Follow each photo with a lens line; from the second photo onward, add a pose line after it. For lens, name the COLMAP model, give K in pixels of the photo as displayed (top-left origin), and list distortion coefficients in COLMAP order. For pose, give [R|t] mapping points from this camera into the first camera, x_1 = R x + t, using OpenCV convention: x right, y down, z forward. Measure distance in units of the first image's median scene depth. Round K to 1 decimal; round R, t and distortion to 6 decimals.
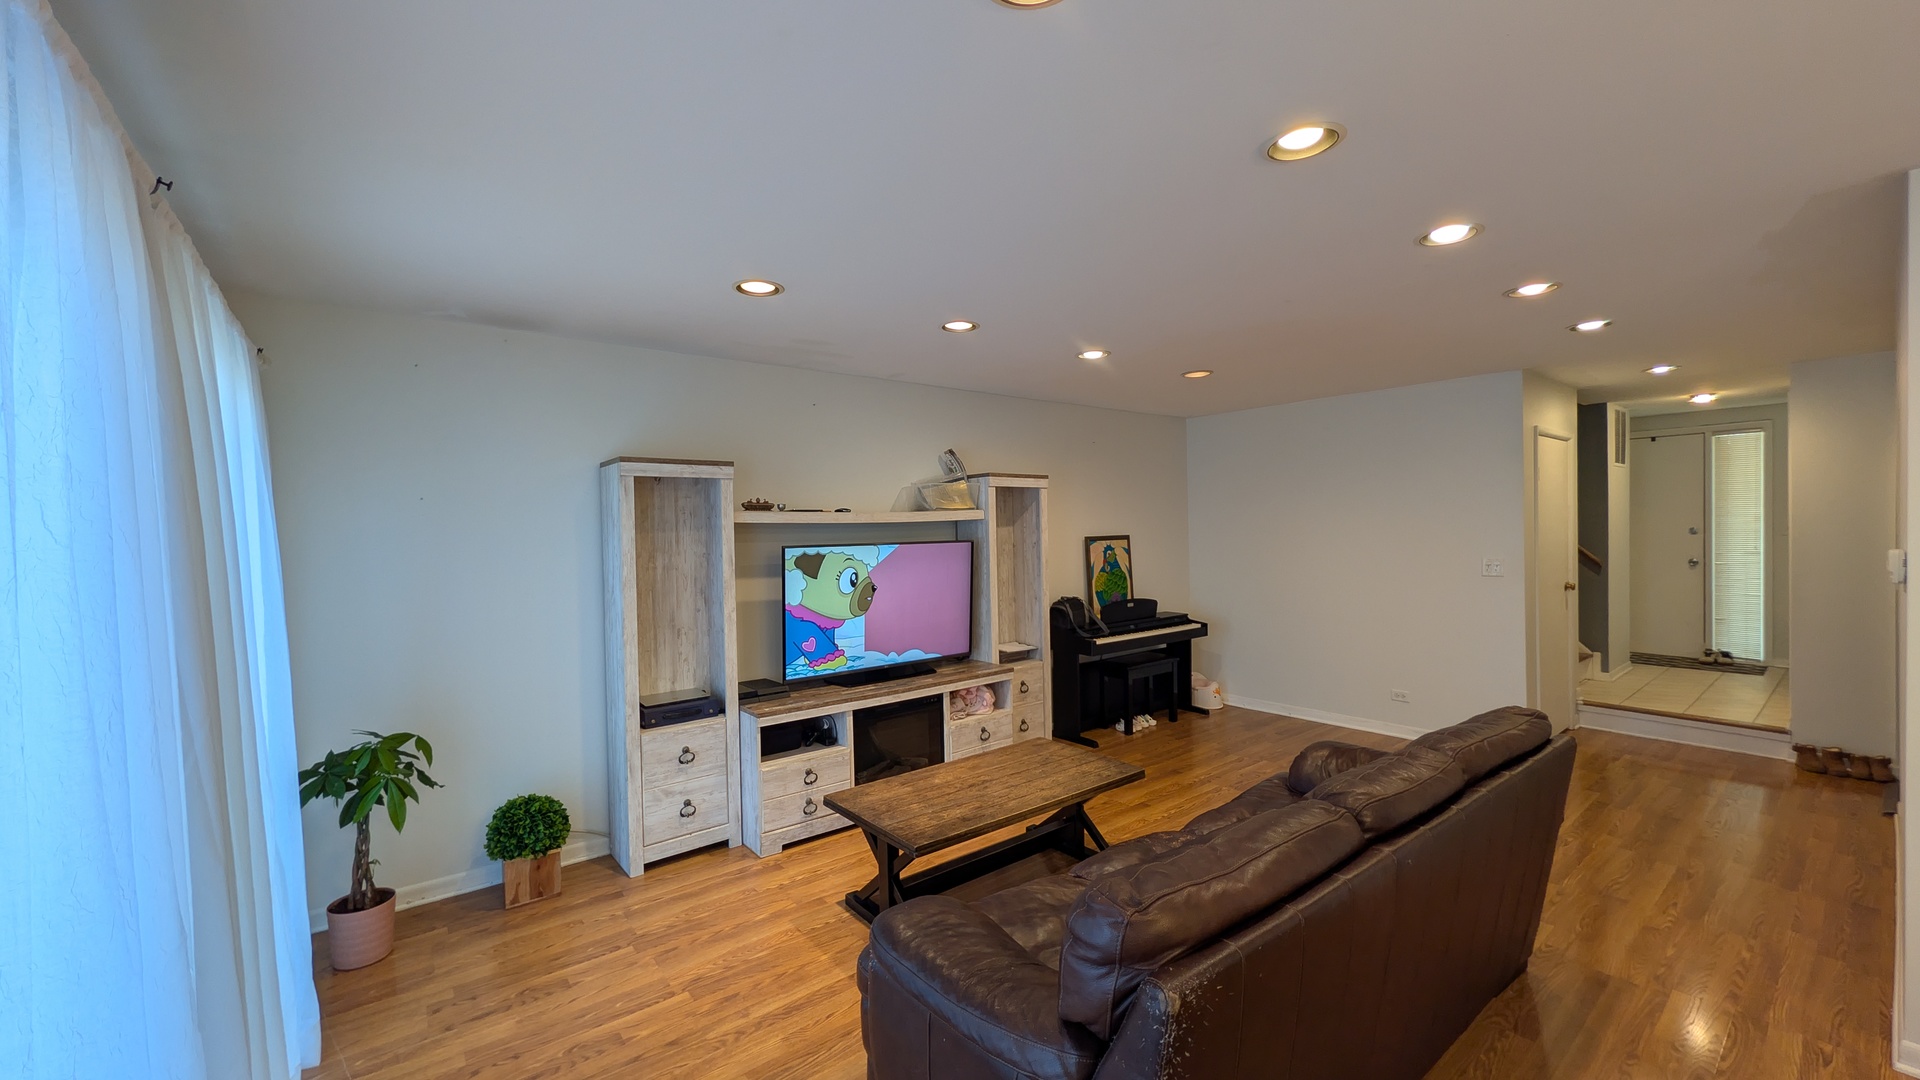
lens RADIAL K [[736.3, 0, 962.3], [0, 736.3, 544.0], [0, 0, 1]] dist [-0.000606, 0.000759]
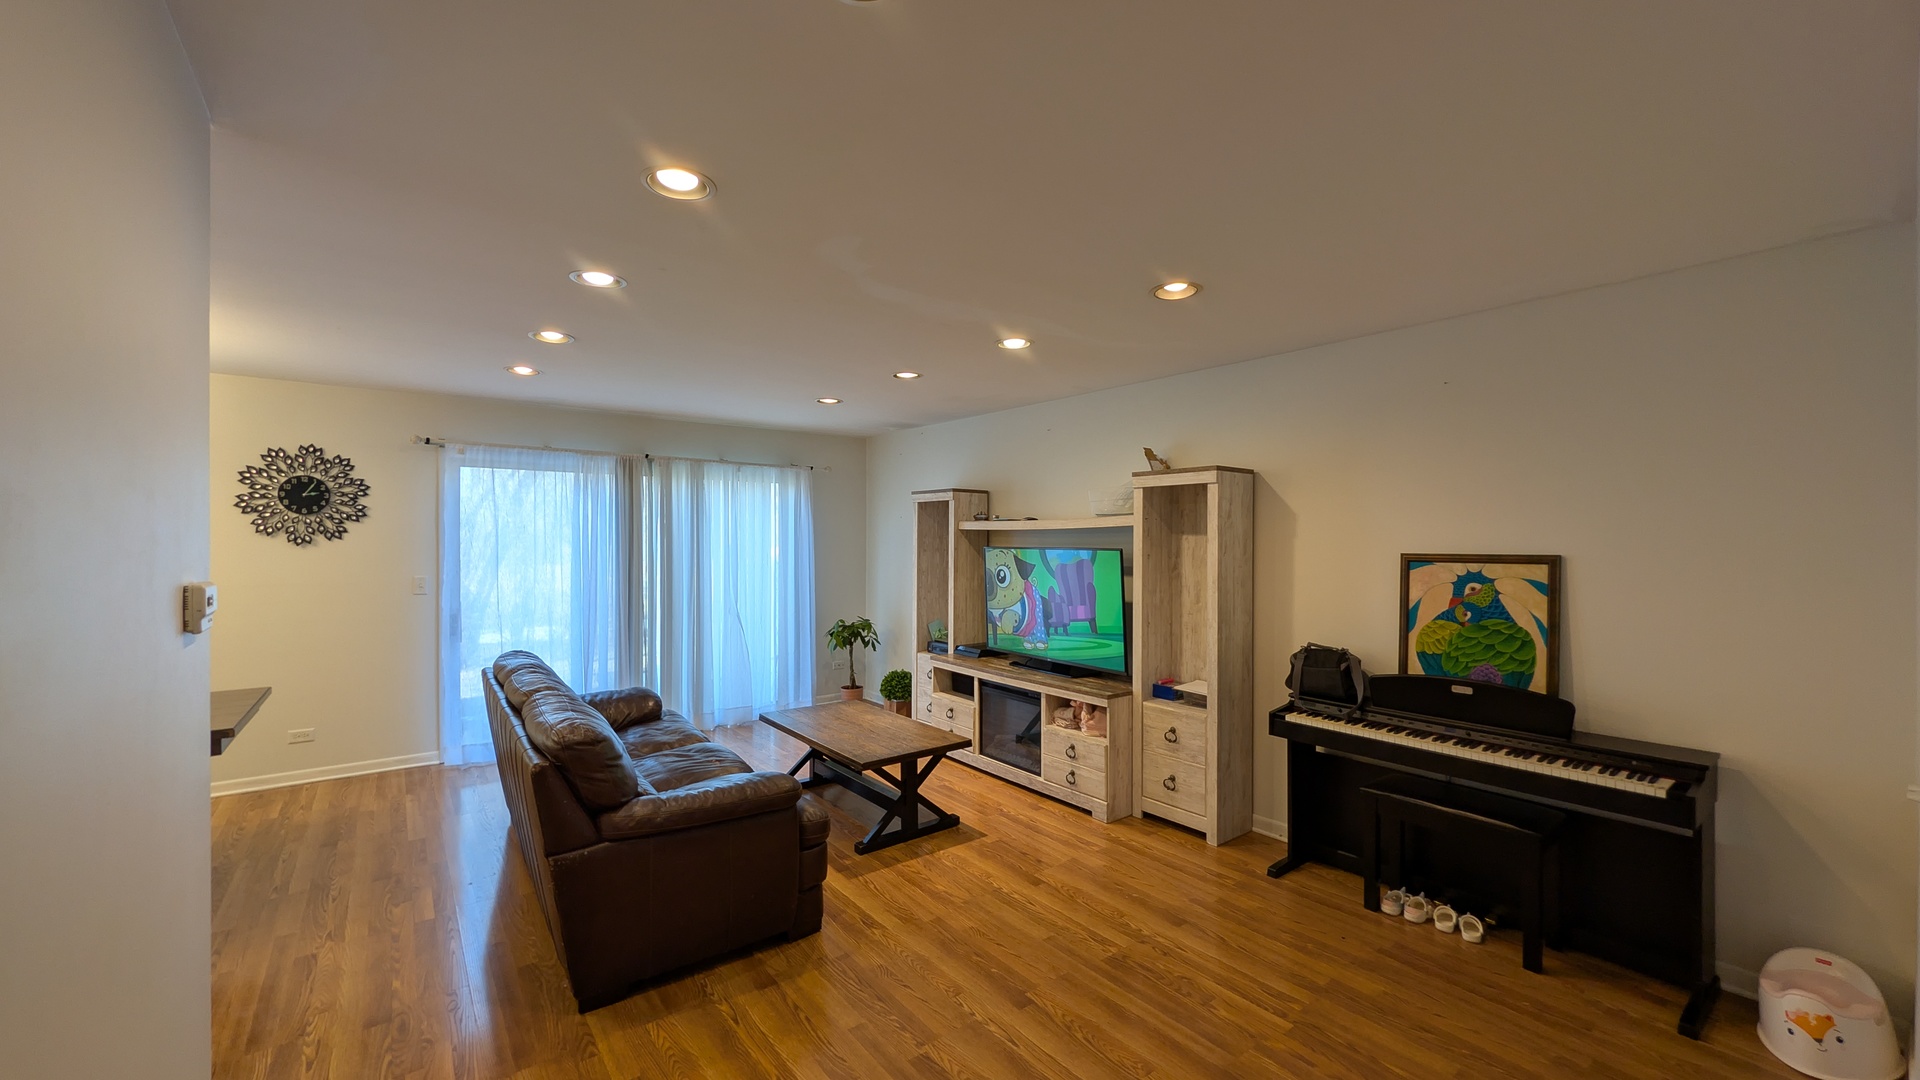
lens RADIAL K [[736.3, 0, 962.3], [0, 736.3, 544.0], [0, 0, 1]] dist [-0.000606, 0.000759]
pose [[-0.010770, 0.025783, -0.999610, 0.805558], [-0.024277, 0.999366, 0.026038, -0.025857], [0.999647, 0.024548, -0.010137, 0.710447]]
